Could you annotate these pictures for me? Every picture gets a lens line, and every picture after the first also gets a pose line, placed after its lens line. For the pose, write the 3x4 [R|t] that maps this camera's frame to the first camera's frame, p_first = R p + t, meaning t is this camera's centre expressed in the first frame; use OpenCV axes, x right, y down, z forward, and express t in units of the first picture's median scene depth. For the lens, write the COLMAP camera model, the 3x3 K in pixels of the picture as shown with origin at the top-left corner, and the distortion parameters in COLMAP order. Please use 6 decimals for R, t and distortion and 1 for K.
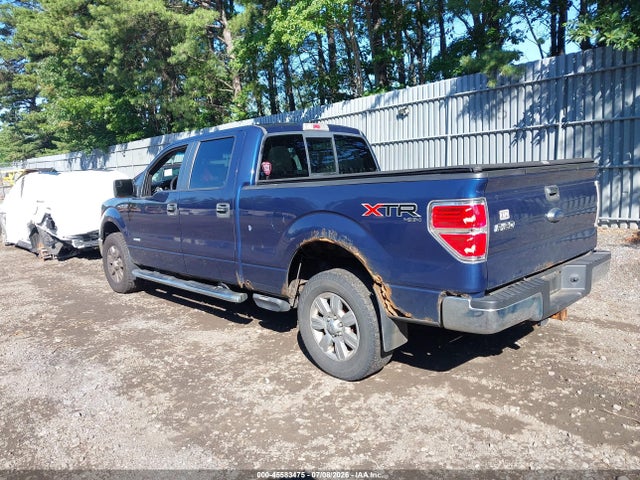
lens RADIAL K [[502.2, 0, 320.0], [0, 502.2, 240.0], [0, 0, 1]] dist [0.001885, 0.001504]
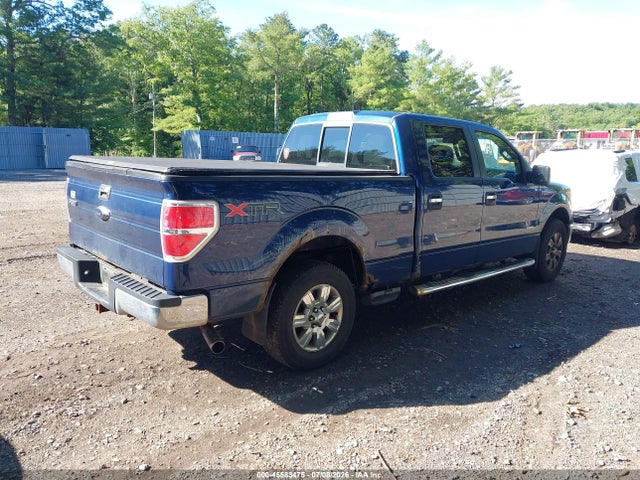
lens RADIAL K [[502.2, 0, 320.0], [0, 502.2, 240.0], [0, 0, 1]] dist [0.001885, 0.001504]
pose [[-0.000869, 0.230425, -0.973090, 0.896262], [-0.178771, 0.957378, 0.226864, -0.185275], [0.983890, 0.174158, 0.040362, 0.847959]]
